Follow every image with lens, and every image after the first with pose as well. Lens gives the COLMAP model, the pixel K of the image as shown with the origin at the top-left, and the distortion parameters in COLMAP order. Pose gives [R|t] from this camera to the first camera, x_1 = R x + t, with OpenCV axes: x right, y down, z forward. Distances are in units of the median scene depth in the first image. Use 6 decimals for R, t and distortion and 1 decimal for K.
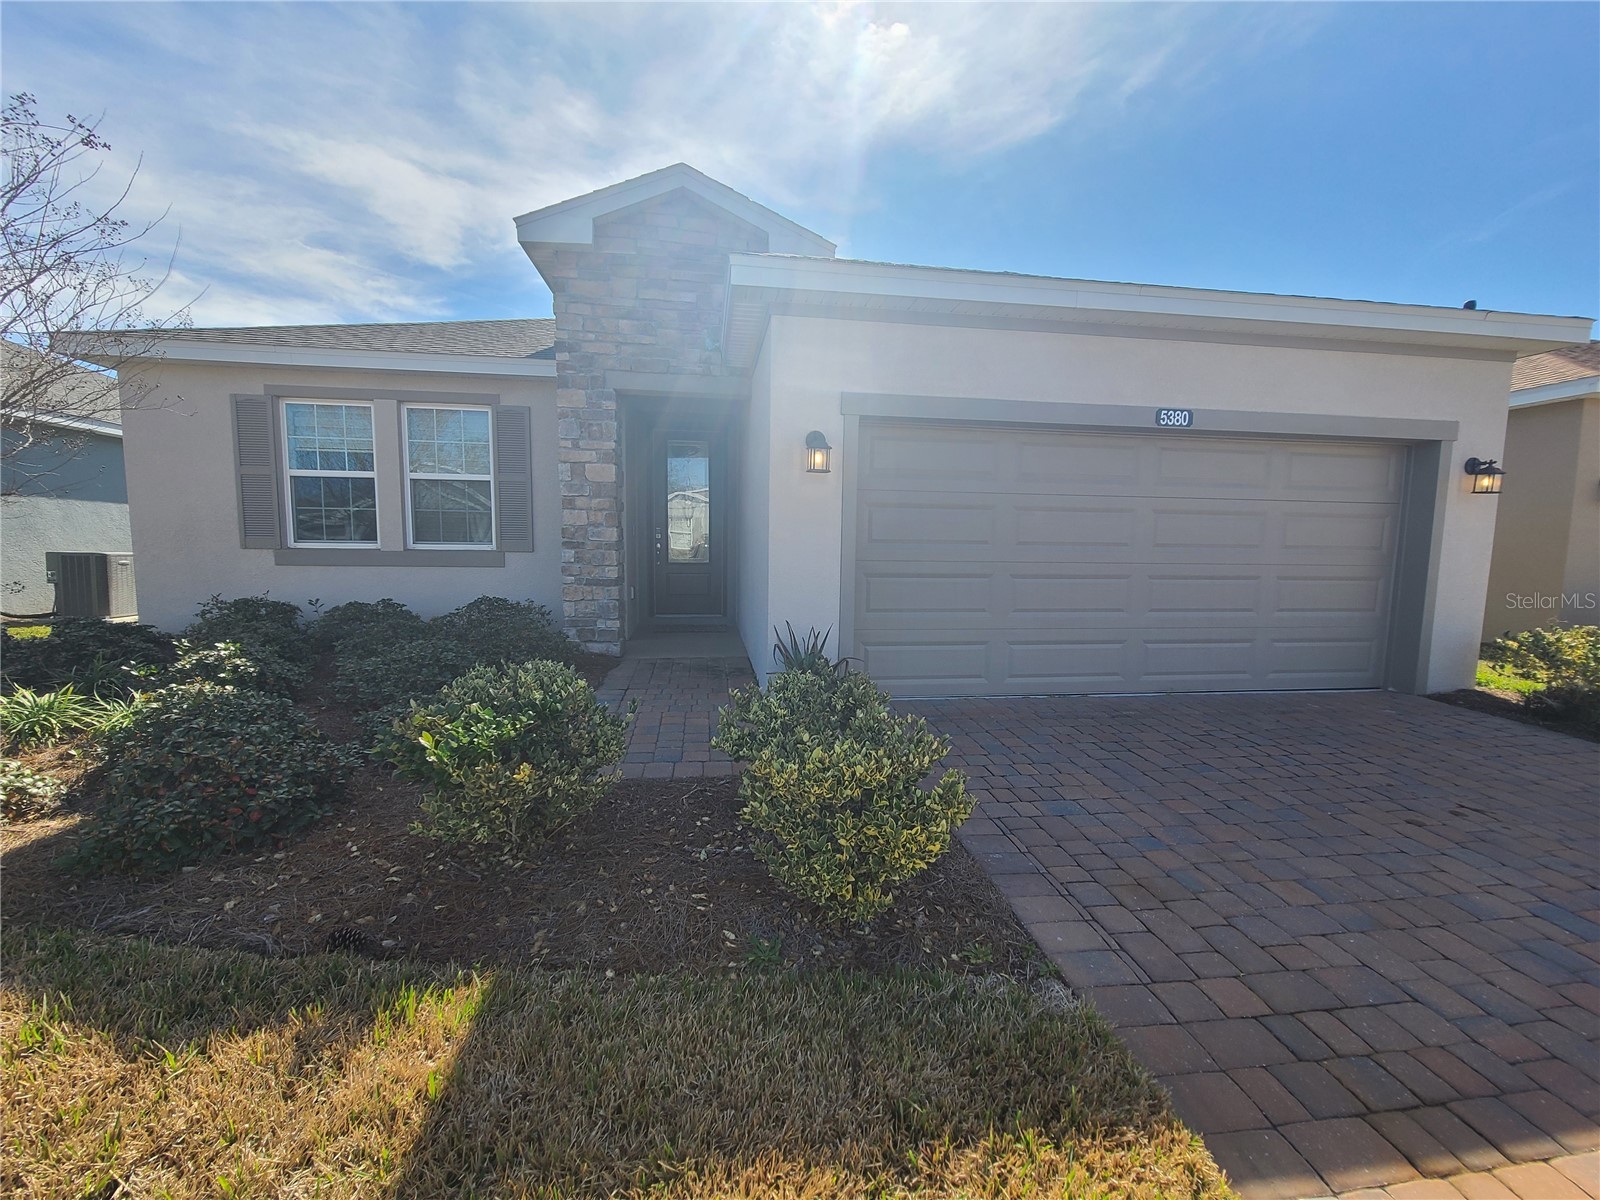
lens RADIAL K [[674.9, 0, 794.8], [0, 674.9, 602.1], [0, 0, 1]] dist [-0.000508, -0.000530]
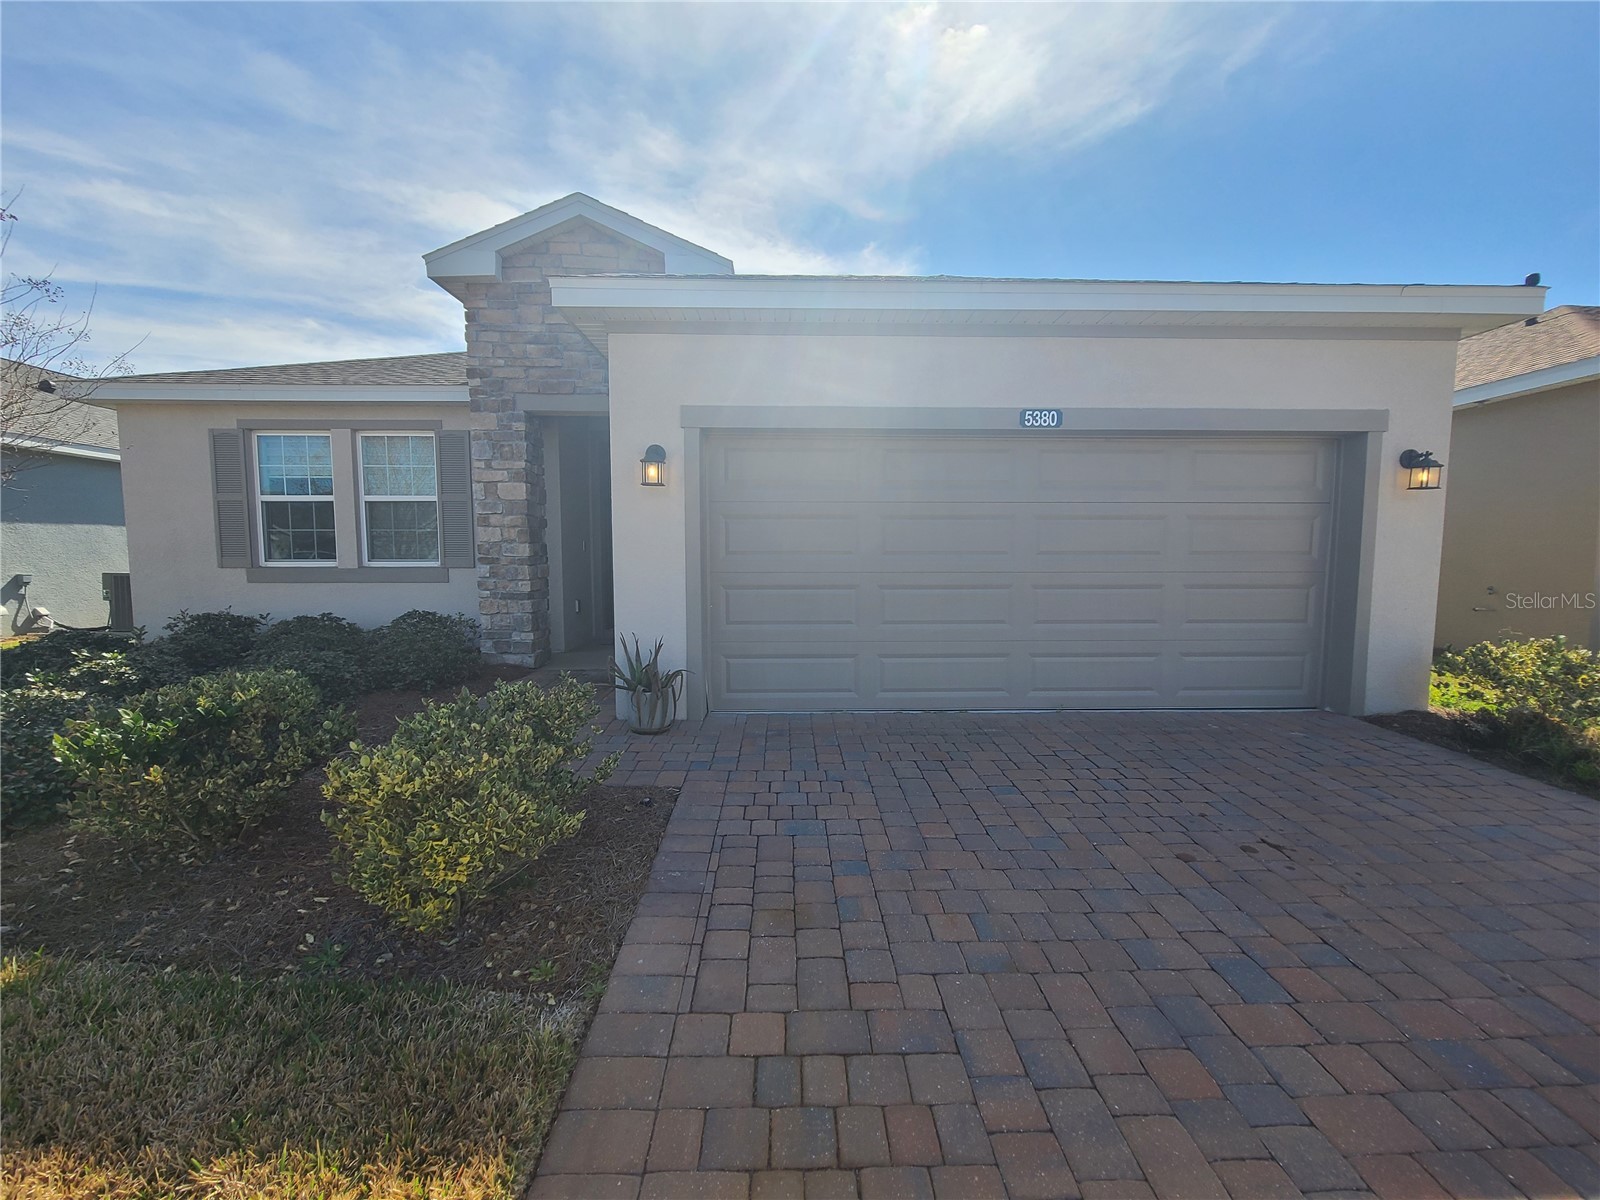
lens RADIAL K [[669.6, 0, 793.8], [0, 669.6, 609.7], [0, 0, 1]] dist [0.002692, -0.001109]
pose [[0.992618, -0.004300, -0.121208, 0.278995], [0.003603, 0.999976, -0.005972, -0.000749], [0.121230, 0.005492, 0.992609, 0.024308]]
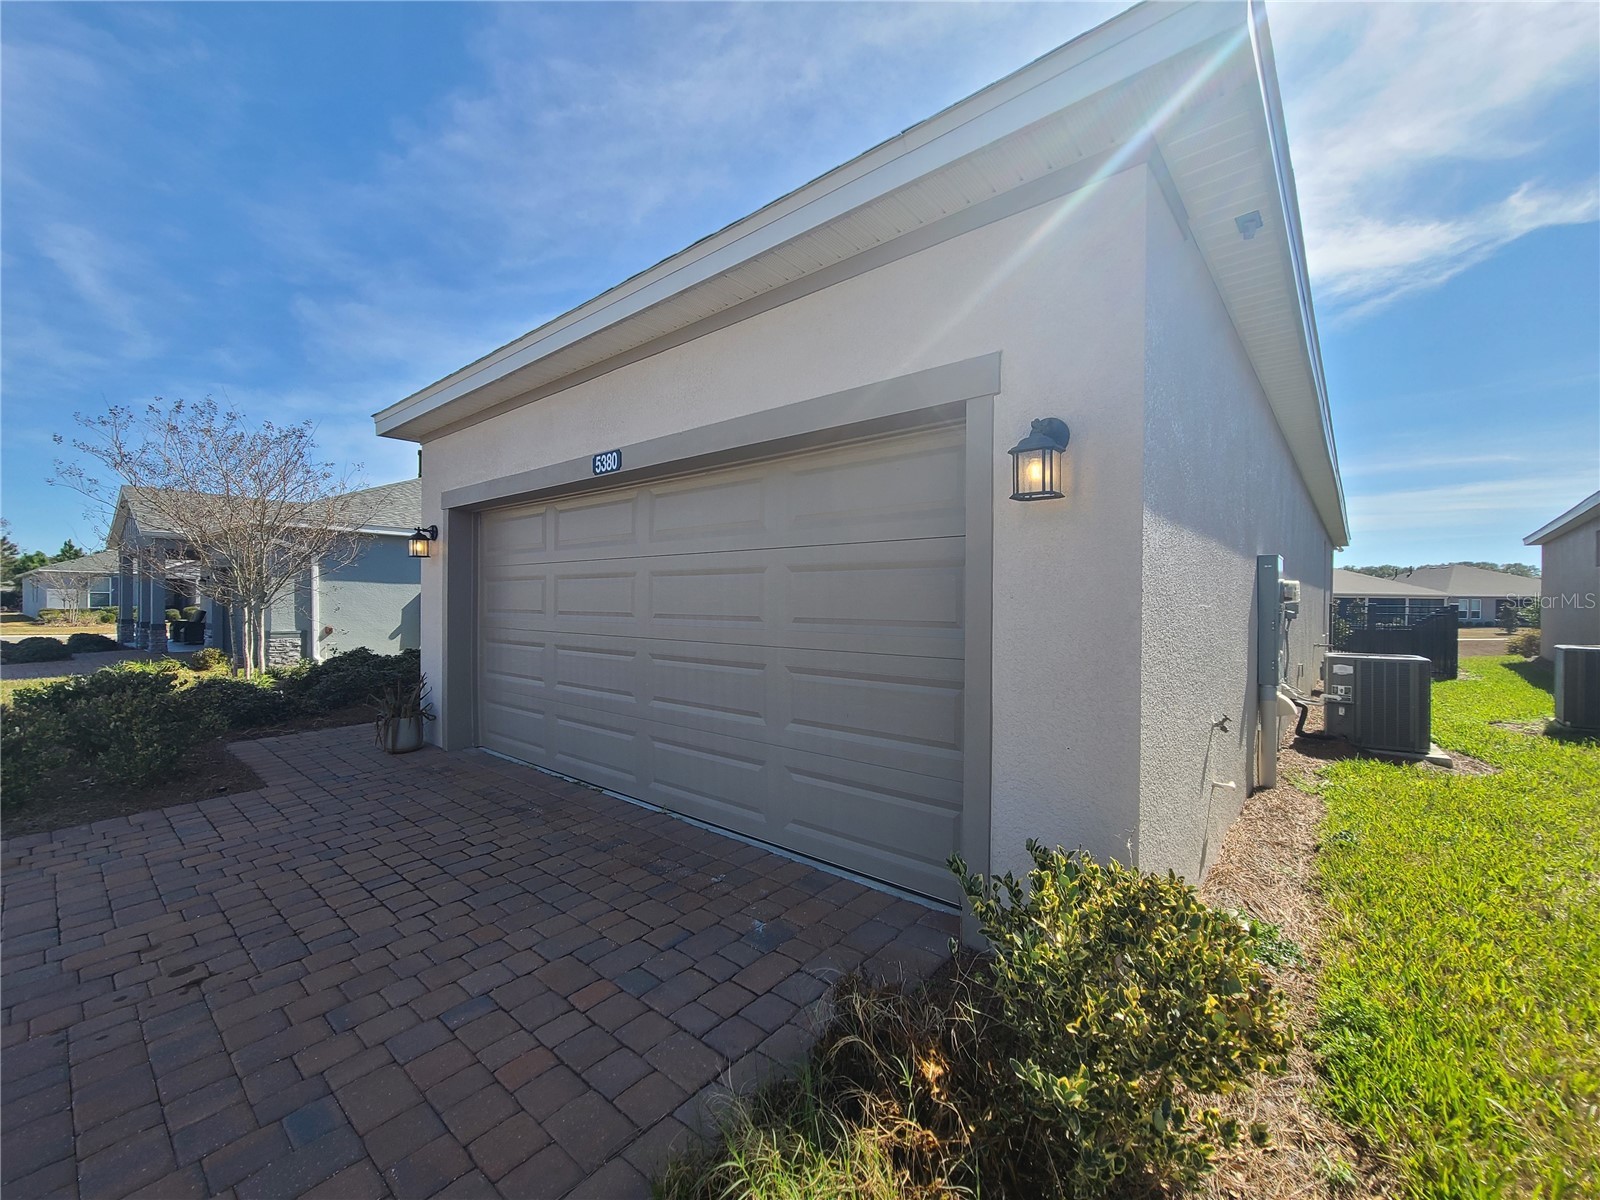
lens RADIAL K [[660.4, 0, 788.8], [0, 660.4, 594.3], [0, 0, 1]] dist [-0.002384, -0.000291]
pose [[0.650425, -0.020287, -0.759299, 1.114469], [-0.069977, 0.993792, -0.086496, -0.047809], [0.756340, 0.109392, 0.644967, 0.557514]]
